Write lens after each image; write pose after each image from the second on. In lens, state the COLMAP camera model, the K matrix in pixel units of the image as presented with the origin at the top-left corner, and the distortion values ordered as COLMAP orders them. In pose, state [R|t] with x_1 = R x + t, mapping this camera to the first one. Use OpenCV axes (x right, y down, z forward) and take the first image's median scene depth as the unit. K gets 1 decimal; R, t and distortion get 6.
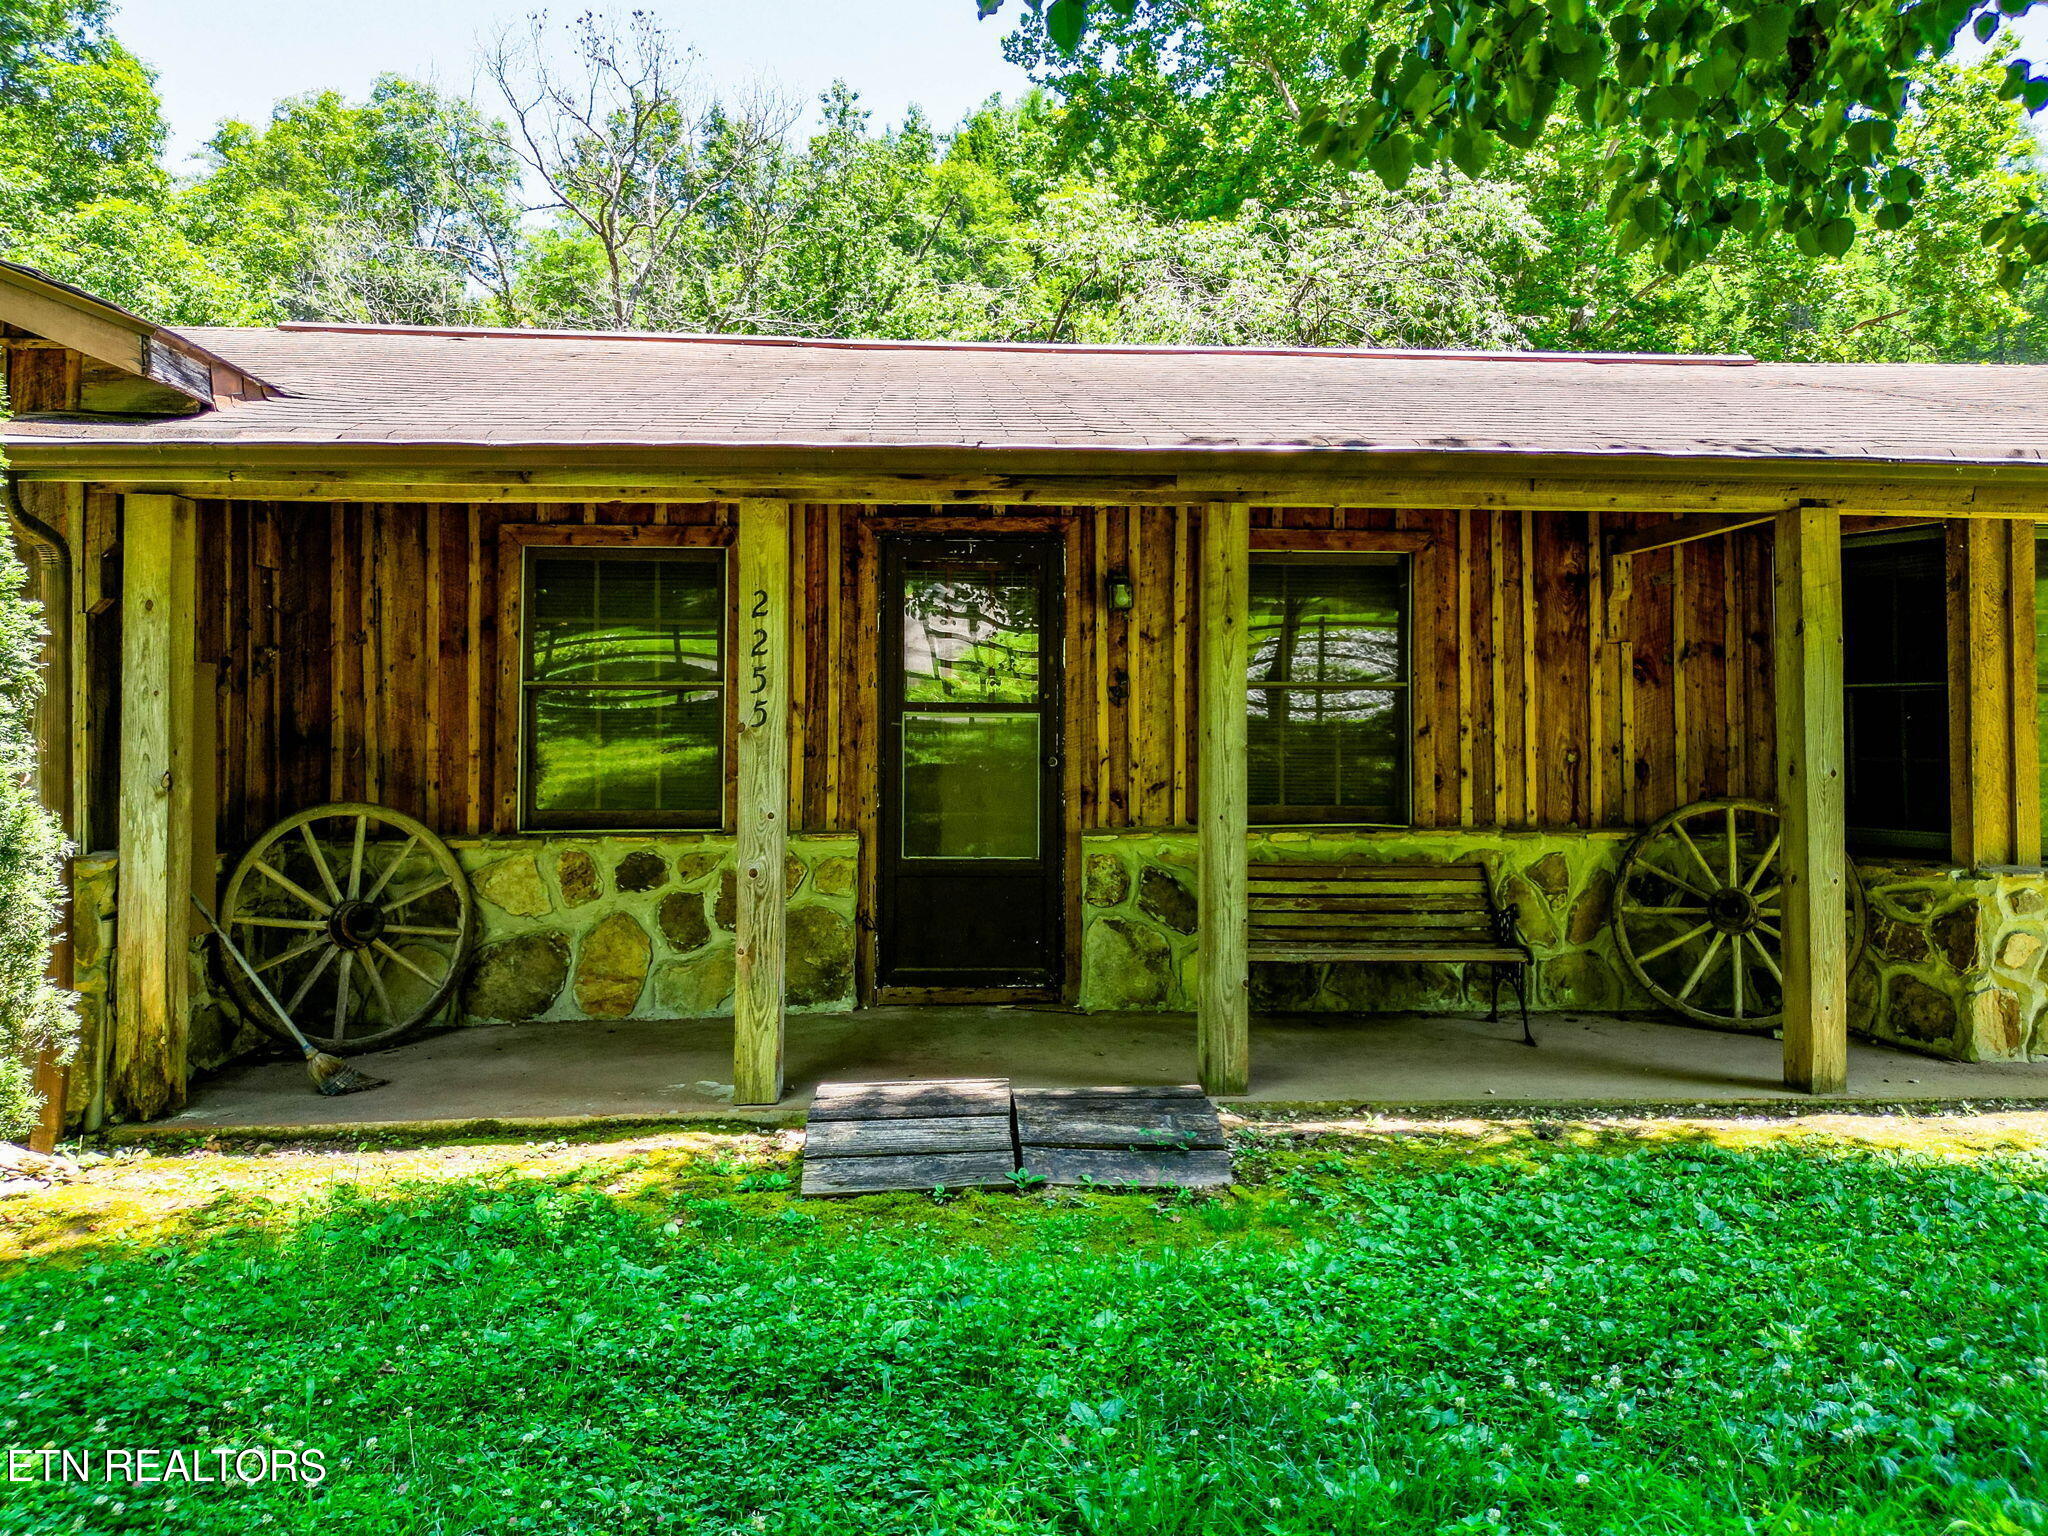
lens RADIAL K [[1465.6, 0, 1024.0], [0, 1465.6, 717.6], [0, 0, 1]] dist [0.009006, 0.002865]
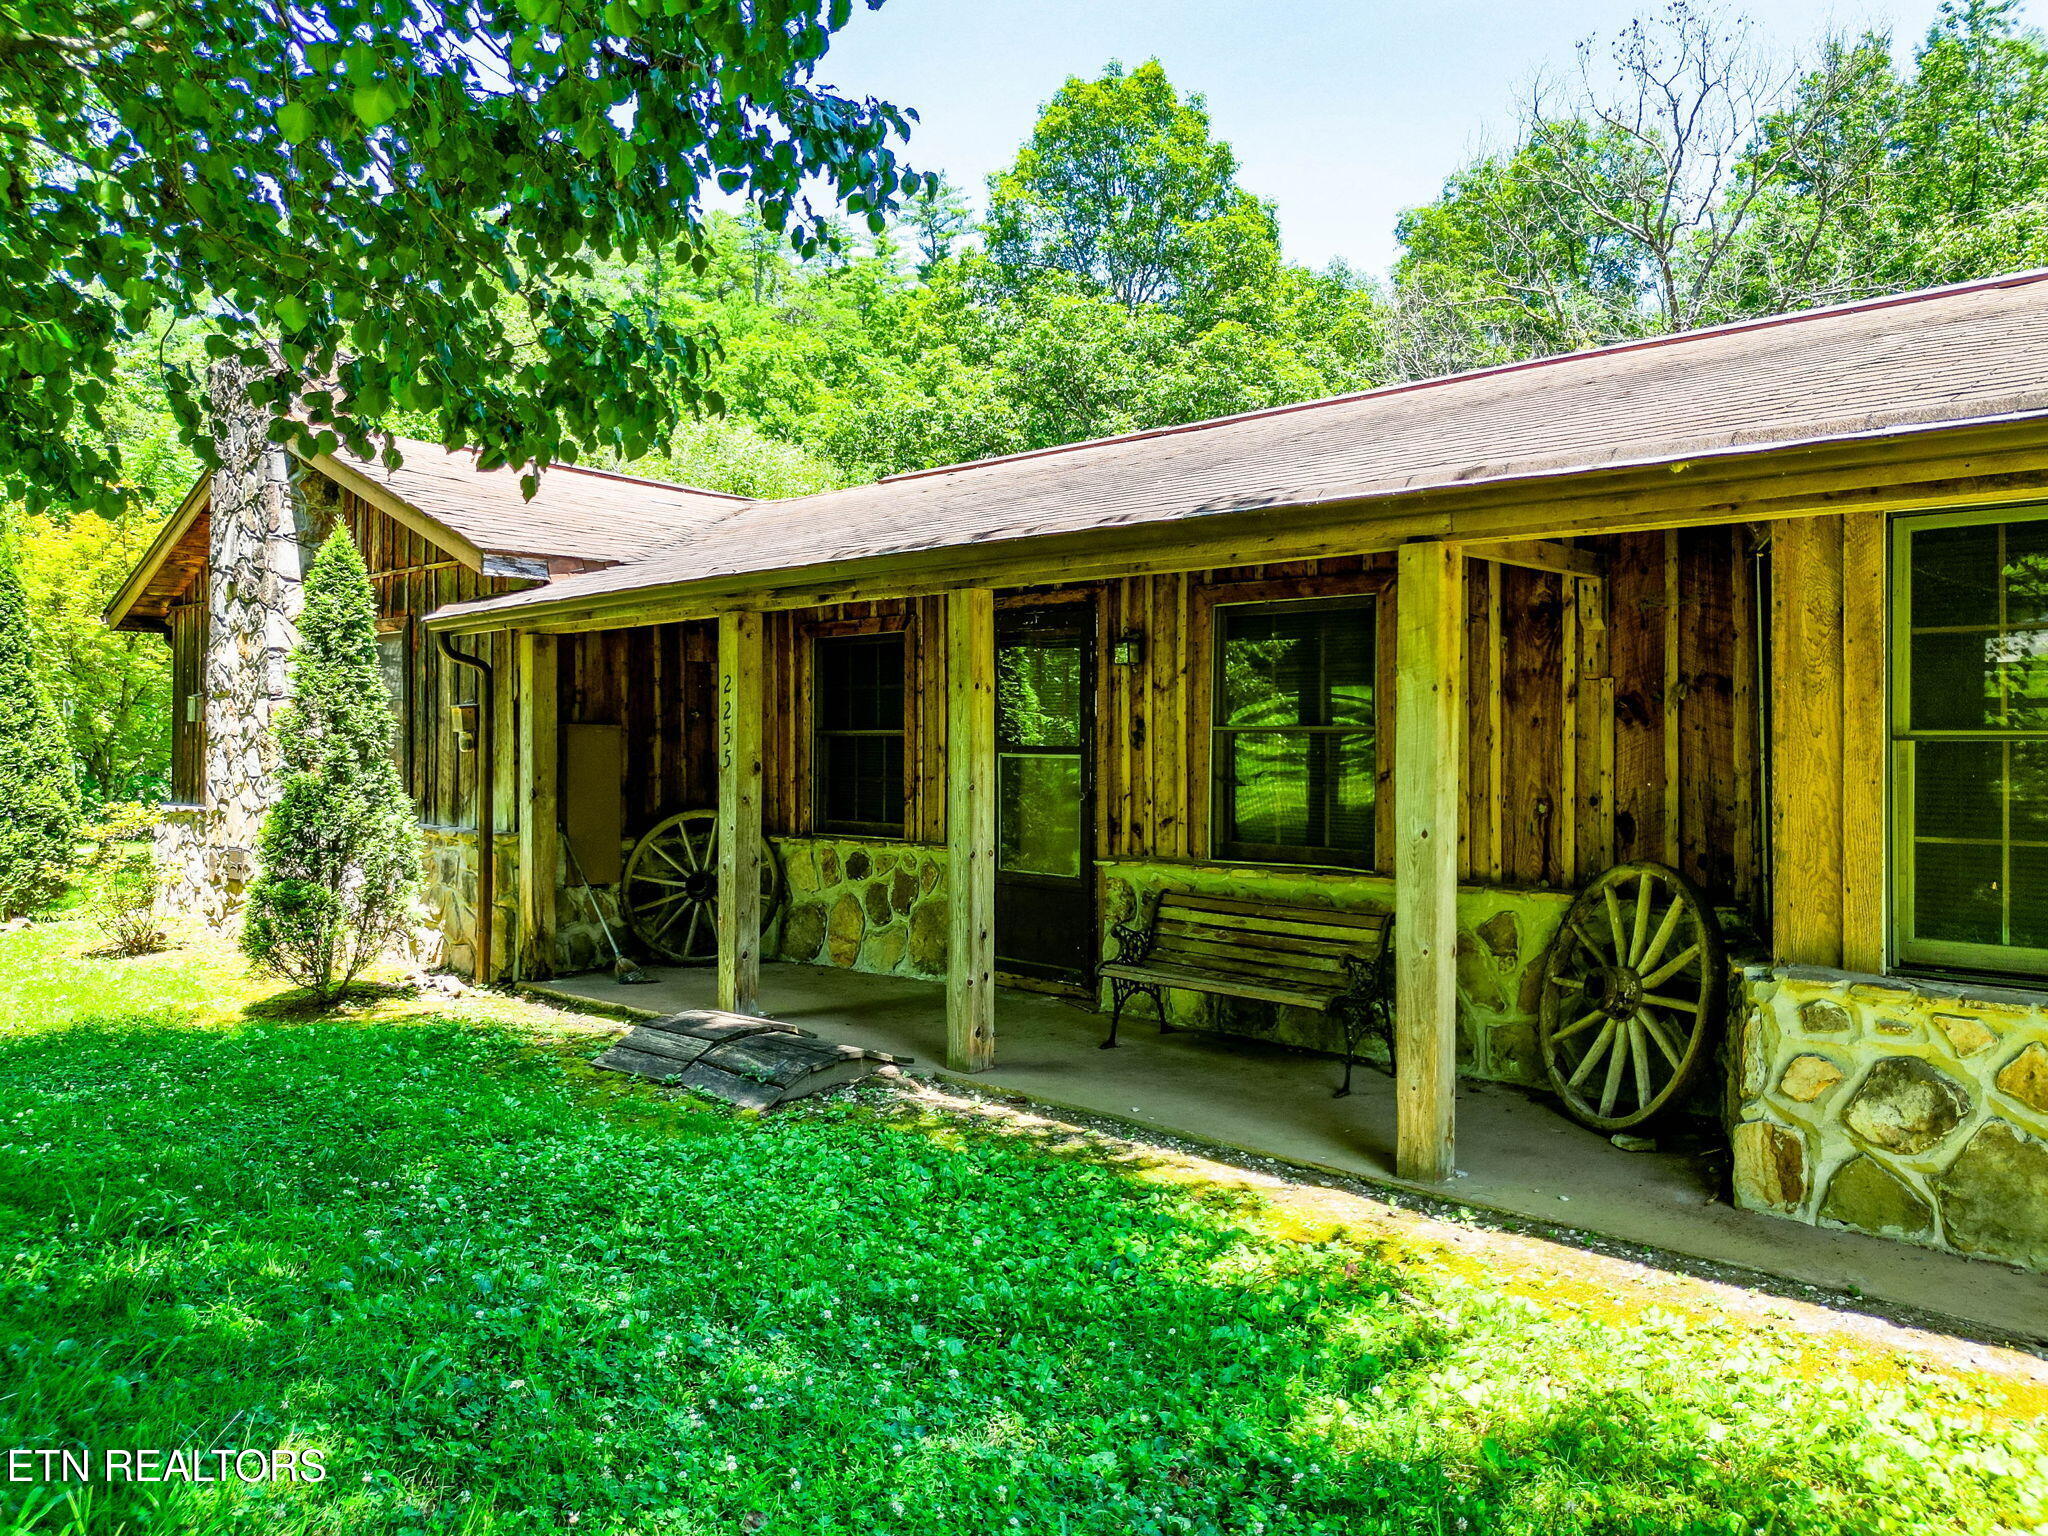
lens RADIAL K [[1453.5, 0, 1024.0], [0, 1453.5, 768.0], [0, 0, 1]] dist [0.005147, 0.004873]
pose [[0.681052, 0.014525, -0.732091, 0.833466], [0.002442, 0.999753, 0.022108, -0.018366], [0.732231, -0.016845, 0.680849, 0.165261]]
